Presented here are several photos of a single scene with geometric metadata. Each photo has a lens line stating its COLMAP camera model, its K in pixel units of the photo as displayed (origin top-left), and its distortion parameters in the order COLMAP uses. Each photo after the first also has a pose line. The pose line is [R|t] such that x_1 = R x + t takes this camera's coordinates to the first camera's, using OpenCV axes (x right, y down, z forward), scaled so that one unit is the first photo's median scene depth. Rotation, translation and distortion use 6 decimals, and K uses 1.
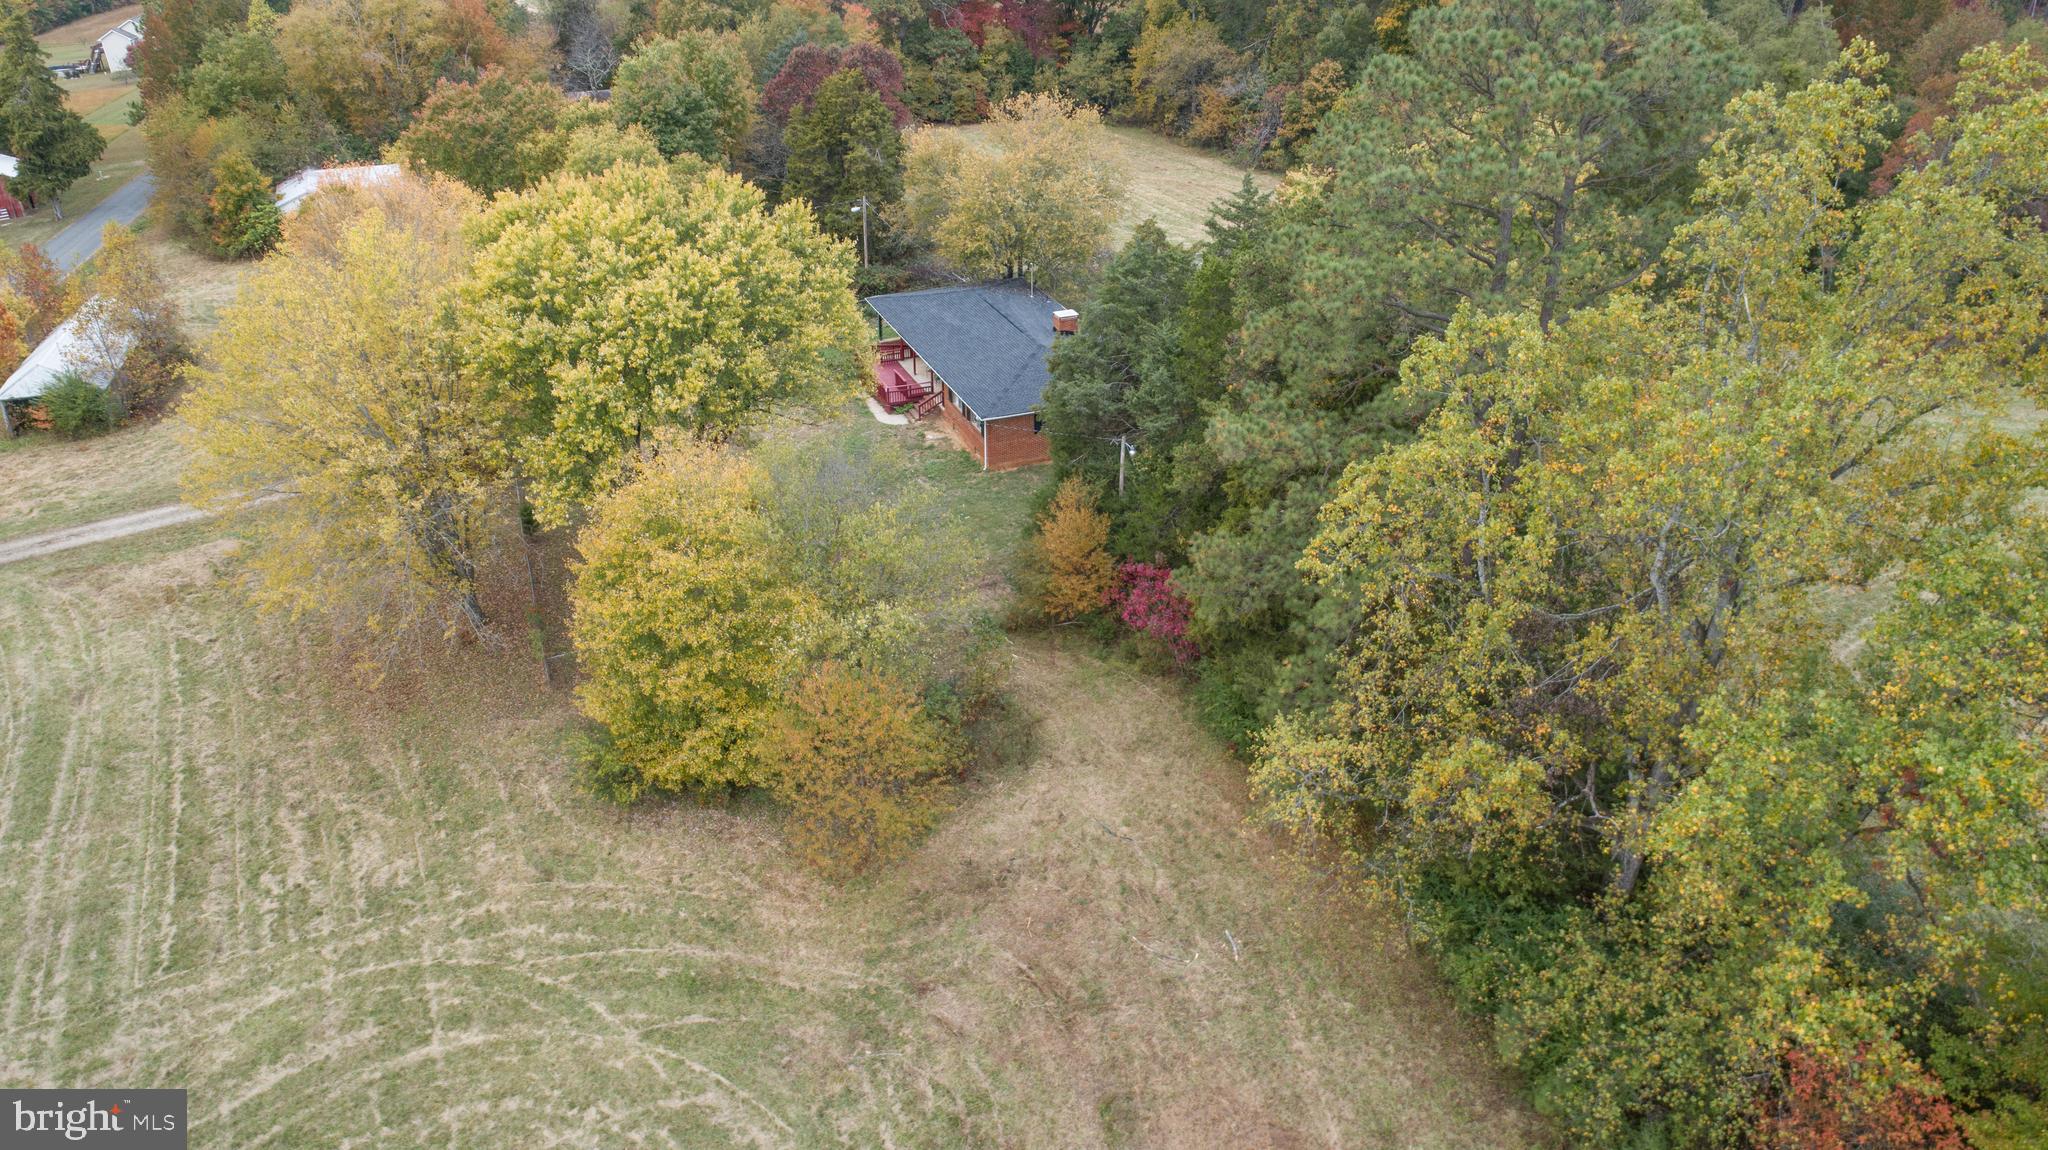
lens RADIAL K [[1384.3, 0, 1018.4], [0, 1384.3, 568.3], [0, 0, 1]] dist [-0.012943, 0.009177]
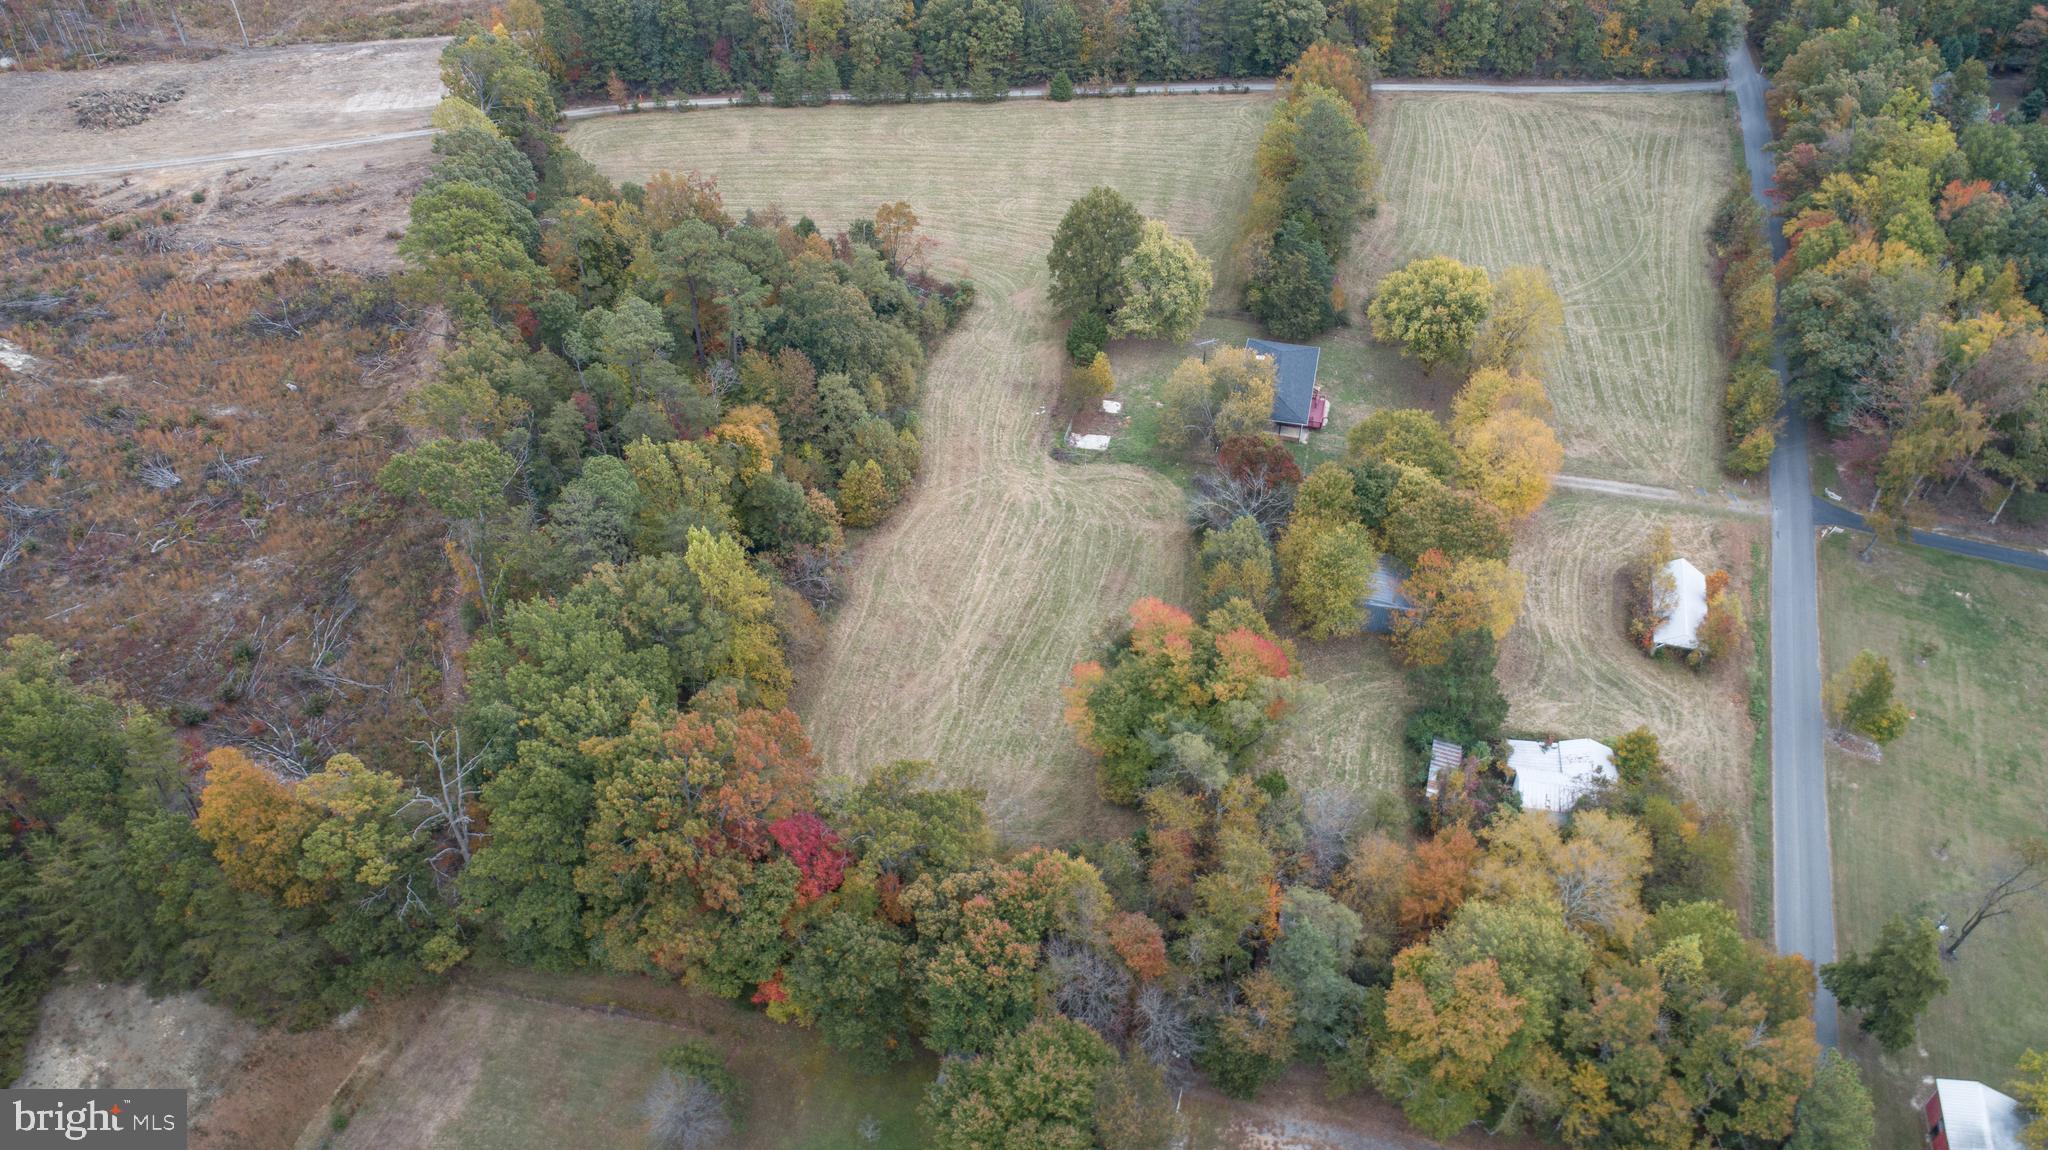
lens RADIAL K [[1384.3, 0, 1024.6], [0, 1384.3, 576.5], [0, 0, 1]] dist [-0.012943, 0.009177]
pose [[-0.814089, -0.373580, 0.444631, -1.516754], [0.286238, 0.408051, 0.866927, -3.979692], [-0.505299, 0.833026, -0.225257, 3.587090]]
